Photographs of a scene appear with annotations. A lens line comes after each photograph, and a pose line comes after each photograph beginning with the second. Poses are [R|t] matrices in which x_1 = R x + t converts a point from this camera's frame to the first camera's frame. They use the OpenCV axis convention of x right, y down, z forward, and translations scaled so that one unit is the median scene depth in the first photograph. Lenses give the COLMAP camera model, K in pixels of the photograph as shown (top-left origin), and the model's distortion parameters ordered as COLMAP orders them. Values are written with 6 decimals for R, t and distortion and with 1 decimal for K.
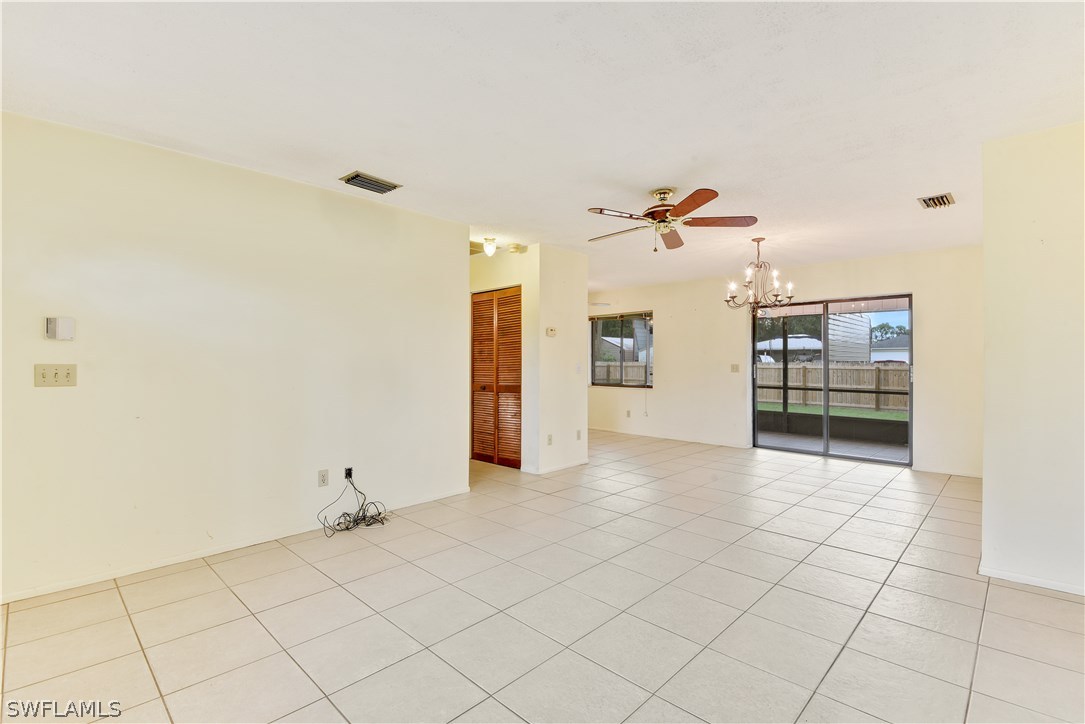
lens RADIAL K [[500.6, 0, 536.2], [0, 500.6, 355.7], [0, 0, 1]] dist [0.027294, -0.011716]
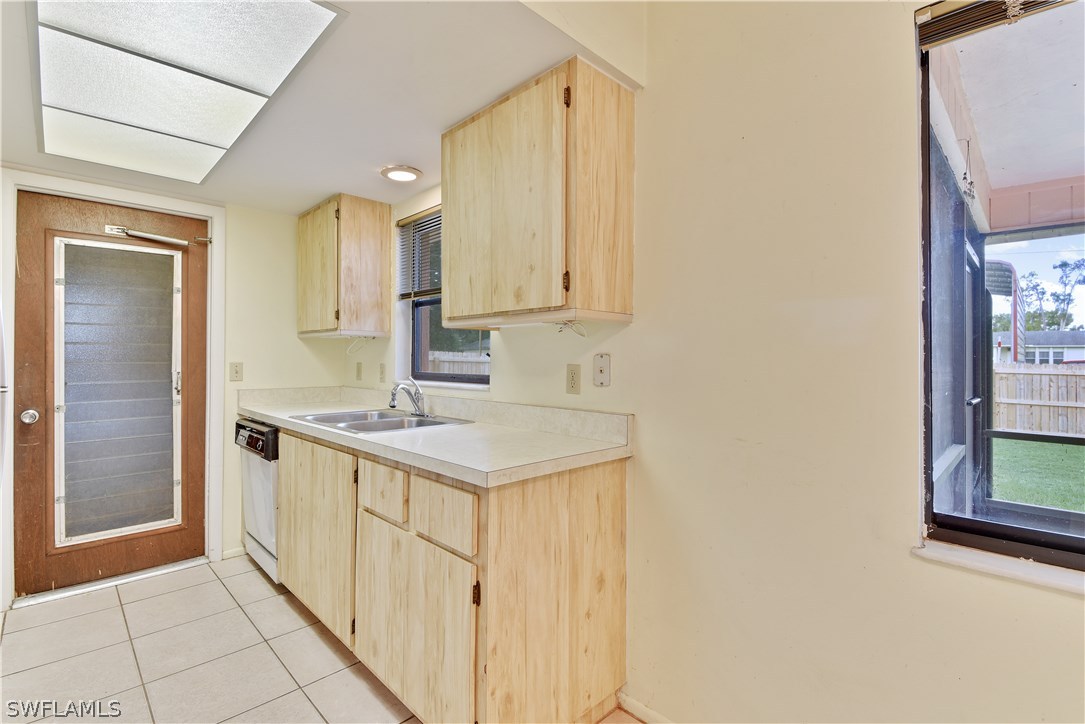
lens RADIAL K [[500.6, 0, 537.5], [0, 500.6, 355.1], [0, 0, 1]] dist [0.027294, -0.011716]
pose [[0.999092, 0.005803, -0.042199, 0.014618], [-0.005612, 0.999973, 0.004649, 0.010242], [0.042225, -0.004408, 0.999098, 0.892837]]
